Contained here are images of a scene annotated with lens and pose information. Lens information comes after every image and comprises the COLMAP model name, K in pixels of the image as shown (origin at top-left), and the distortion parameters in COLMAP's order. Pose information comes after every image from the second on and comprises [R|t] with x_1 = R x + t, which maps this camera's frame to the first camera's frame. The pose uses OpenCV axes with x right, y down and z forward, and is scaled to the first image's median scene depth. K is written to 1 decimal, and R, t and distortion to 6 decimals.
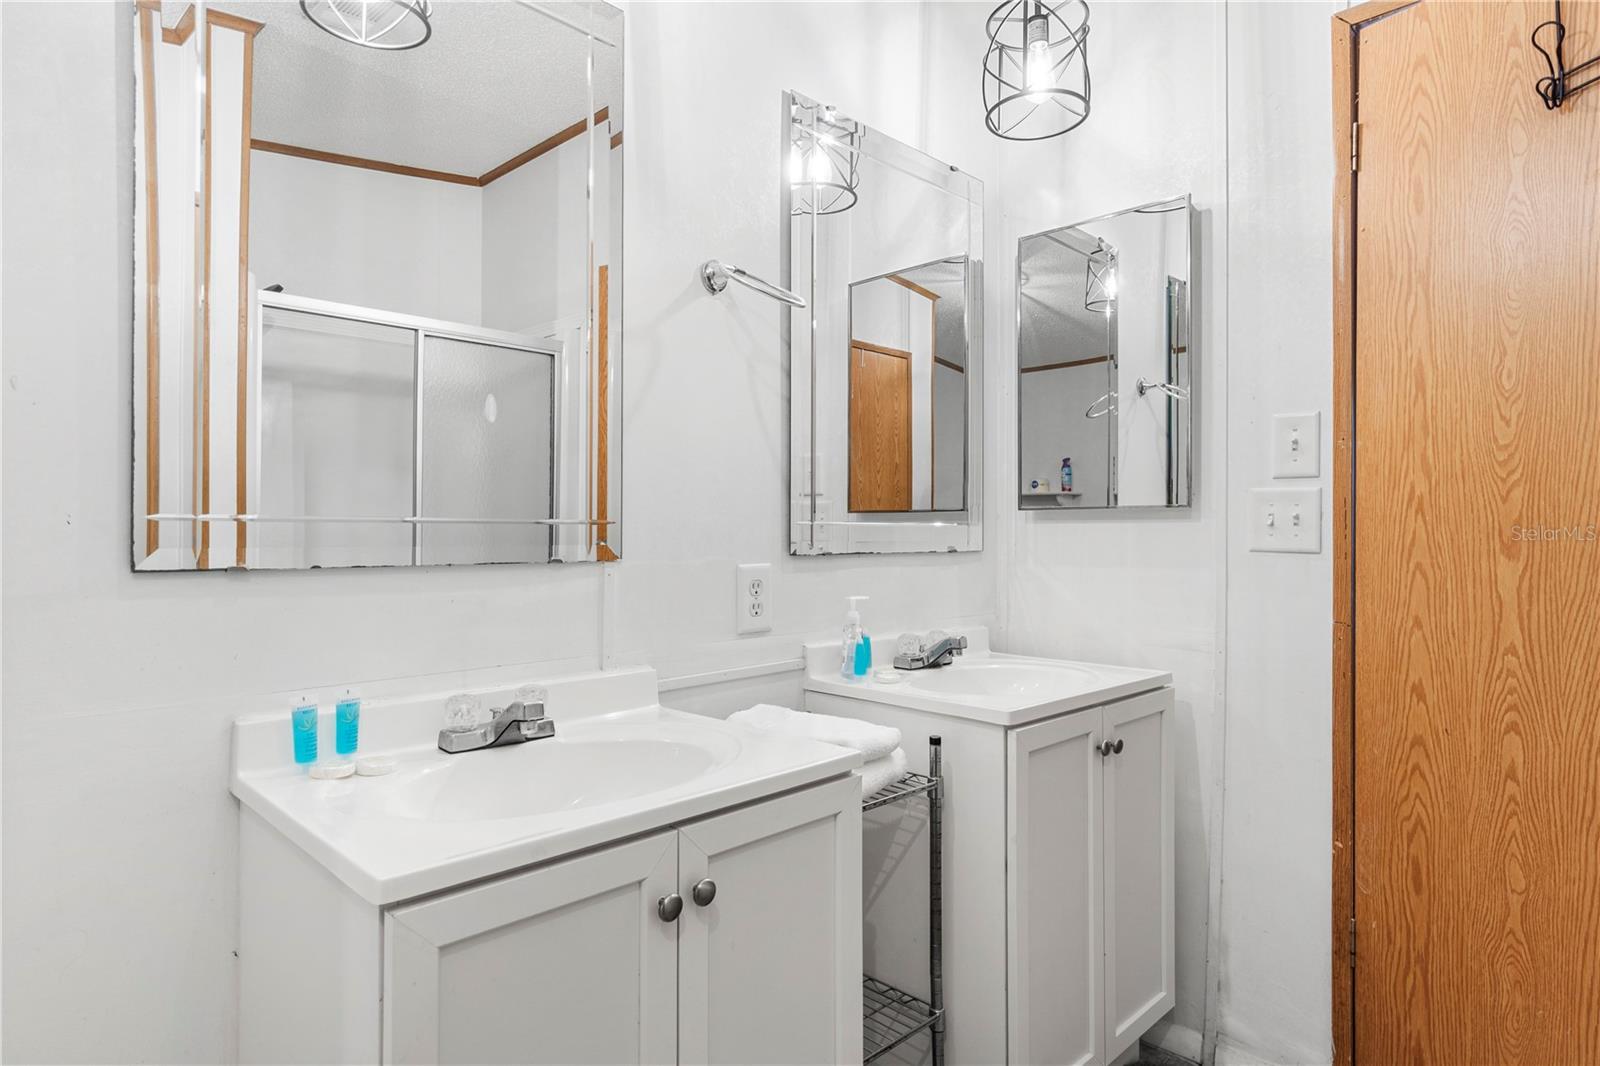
lens RADIAL K [[845.1, 0, 813.1], [0, 845.1, 527.3], [0, 0, 1]] dist [-0.004051, 0.008935]
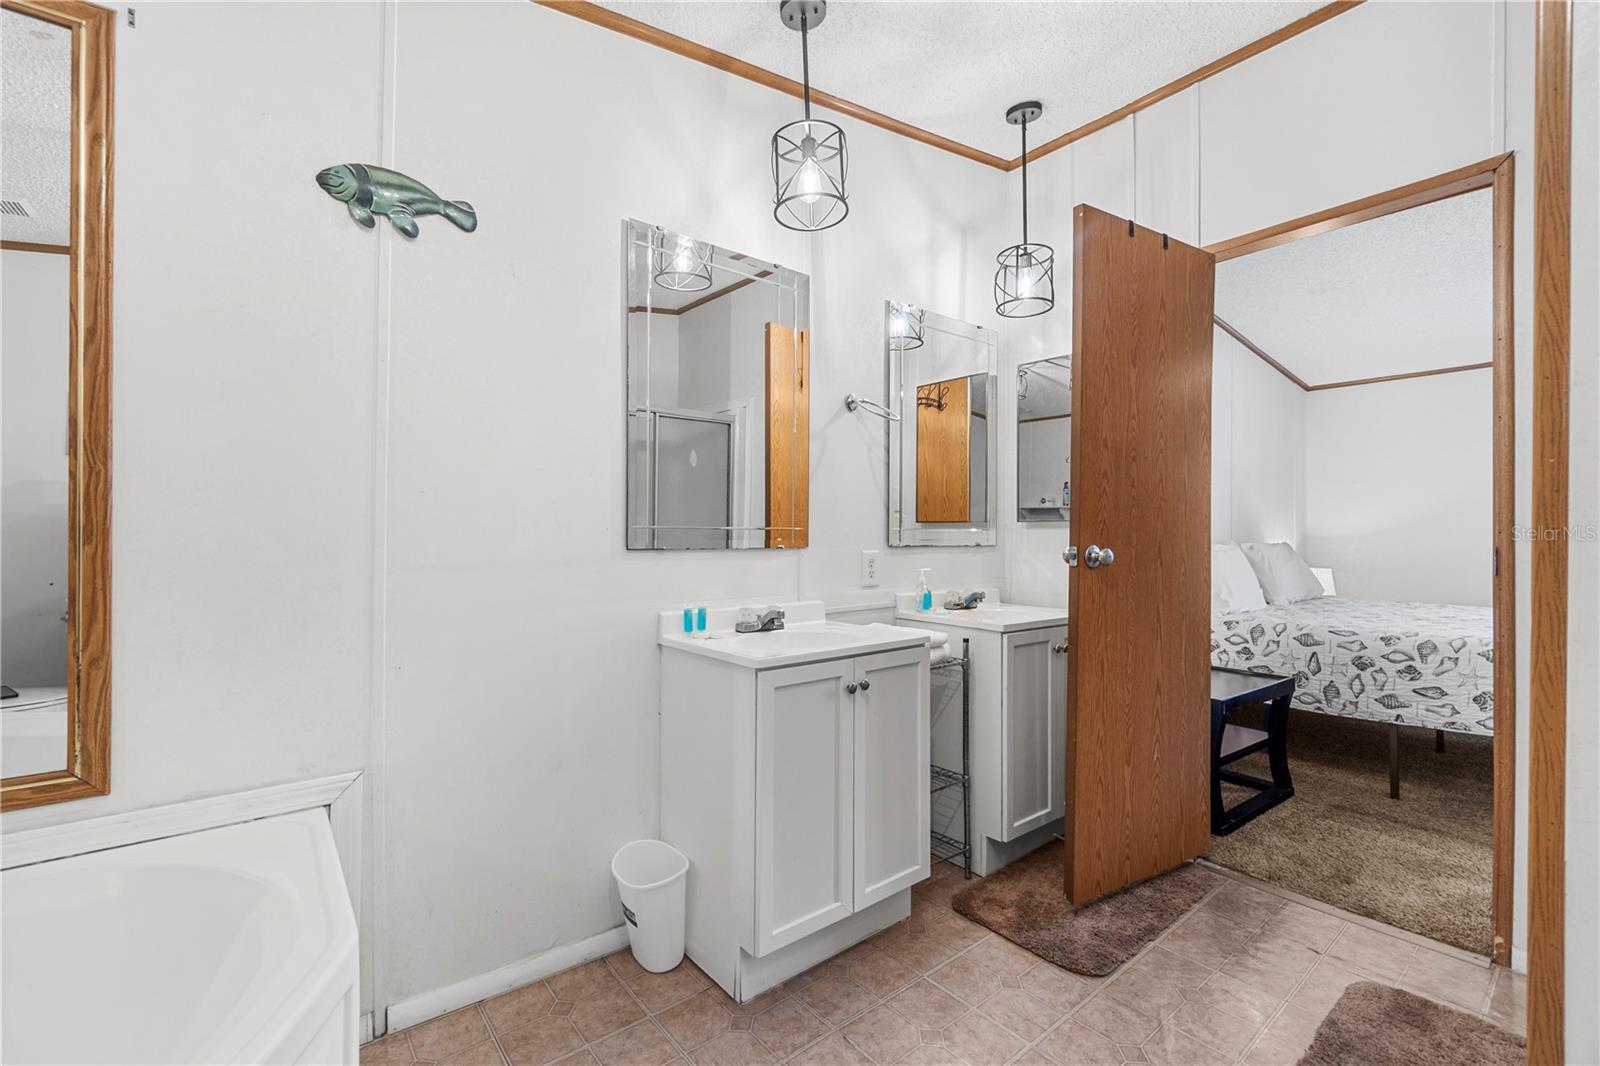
lens RADIAL K [[698.0, 0, 789.0], [0, 698.0, 531.7], [0, 0, 1]] dist [-0.005766, 0.001857]
pose [[0.992963, 0.003359, -0.118380, -0.064660], [-0.002913, 0.999988, 0.003937, -0.005531], [0.118392, -0.003564, 0.992961, -0.584023]]
